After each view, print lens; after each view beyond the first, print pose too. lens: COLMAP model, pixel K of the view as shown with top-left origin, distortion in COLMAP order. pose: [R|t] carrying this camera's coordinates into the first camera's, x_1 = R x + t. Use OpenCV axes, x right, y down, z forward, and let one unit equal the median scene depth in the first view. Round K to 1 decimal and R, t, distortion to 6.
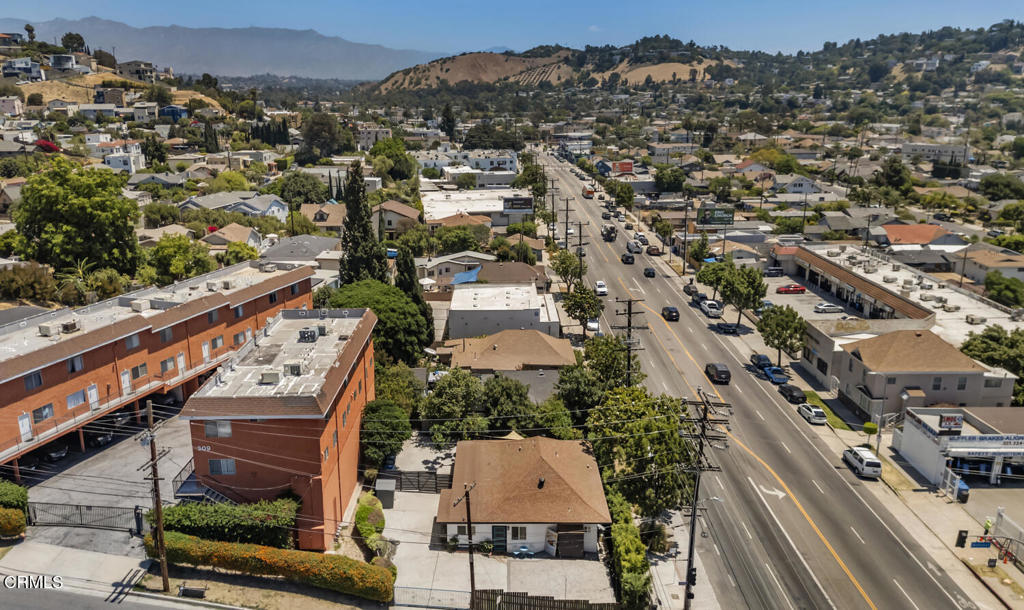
lens RADIAL K [[780.8, 0, 512.0], [0, 780.8, 305.0], [0, 0, 1]] dist [0.045162, -0.007267]
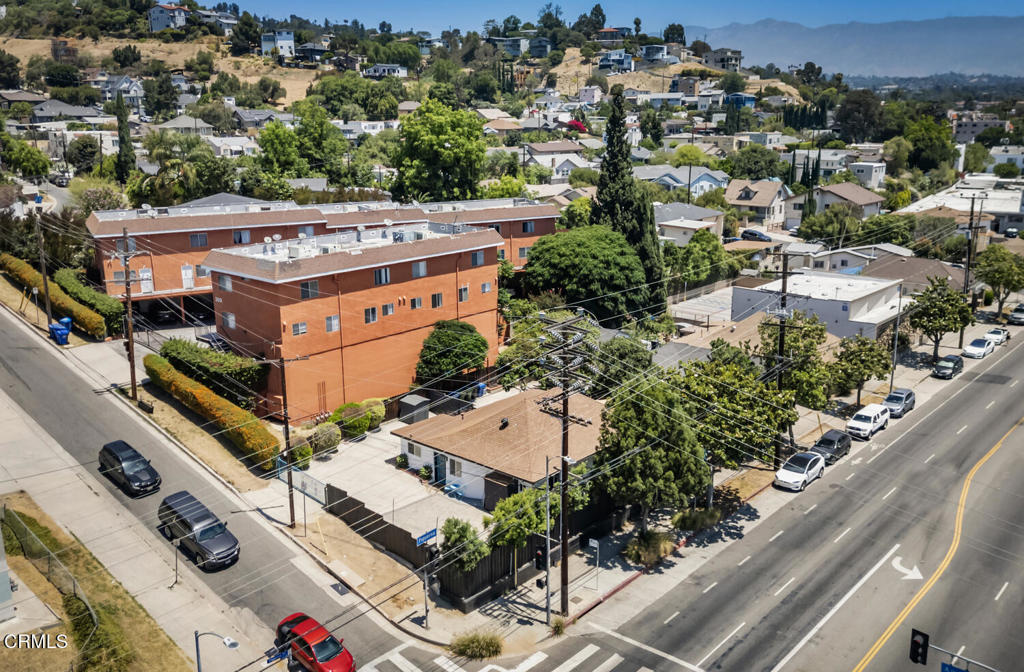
lens RADIAL K [[906.7, 0, 512.0], [0, 906.7, 336.0], [0, 0, 1]] dist [0.093119, -0.113313]
pose [[0.744326, 0.166178, -0.646810, 0.106135], [-0.173616, 0.983394, 0.052863, 0.013276], [0.644854, 0.072949, 0.760817, 0.042440]]
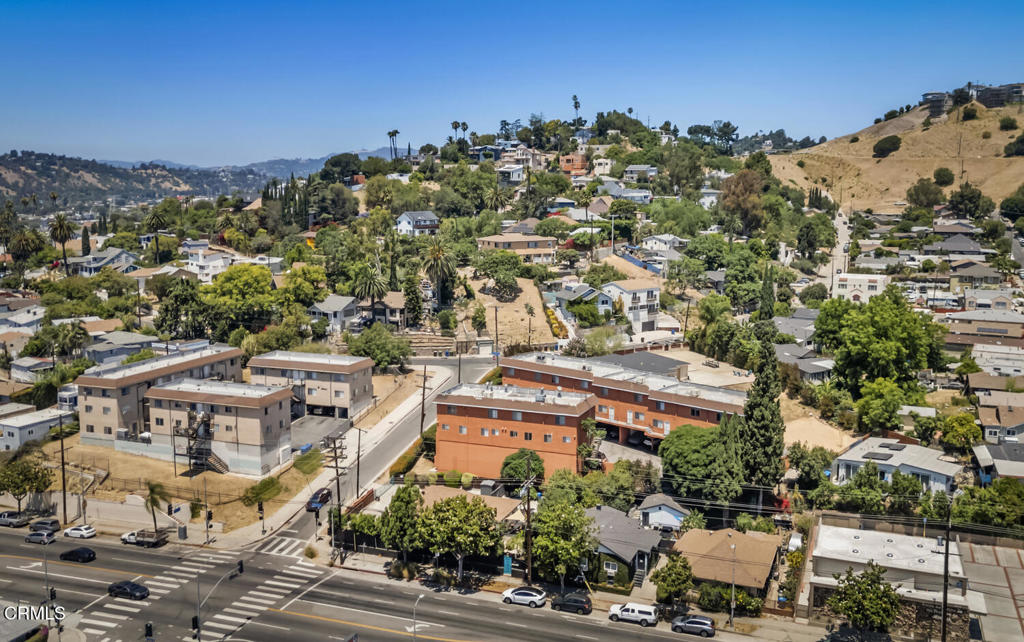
lens RADIAL K [[936.3, 0, 494.5], [0, 936.3, 318.2], [0, 0, 1]] dist [0.187863, -0.233342]
pose [[-0.392826, 0.149327, -0.907408, 0.293031], [-0.226211, 0.940719, 0.252738, -0.113242], [0.891357, 0.304547, -0.335759, 0.278830]]
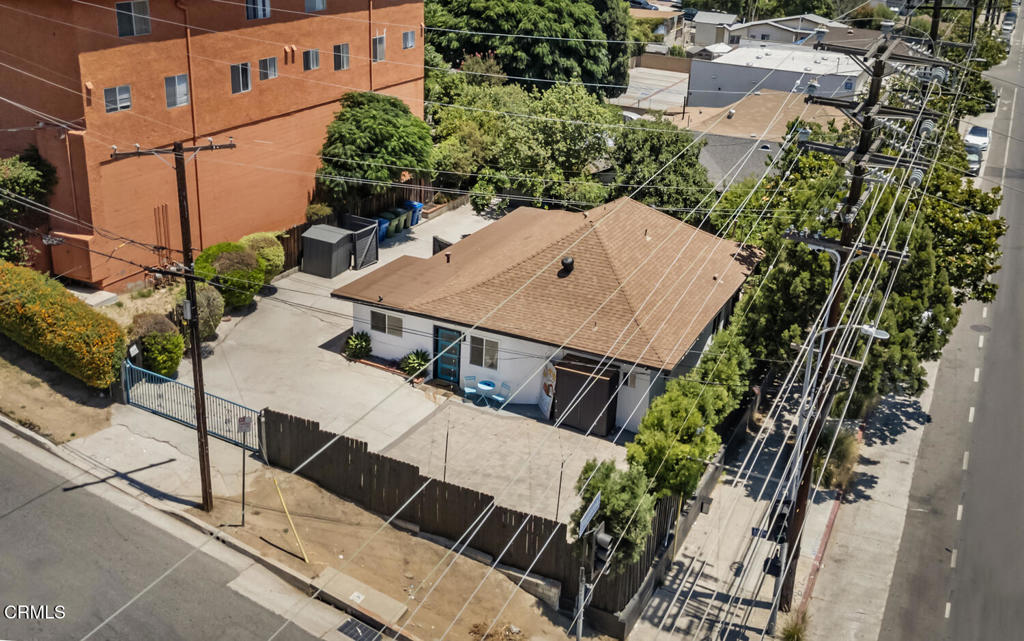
lens RADIAL K [[1063.9, 0, 599.8], [0, 1063.9, 273.0], [0, 0, 1]] dist [0.027979, -0.010933]
pose [[0.924045, 0.184440, -0.334848, 0.043079], [-0.158513, 0.981925, 0.103428, 0.026482], [0.347872, -0.042495, 0.936579, 0.068439]]
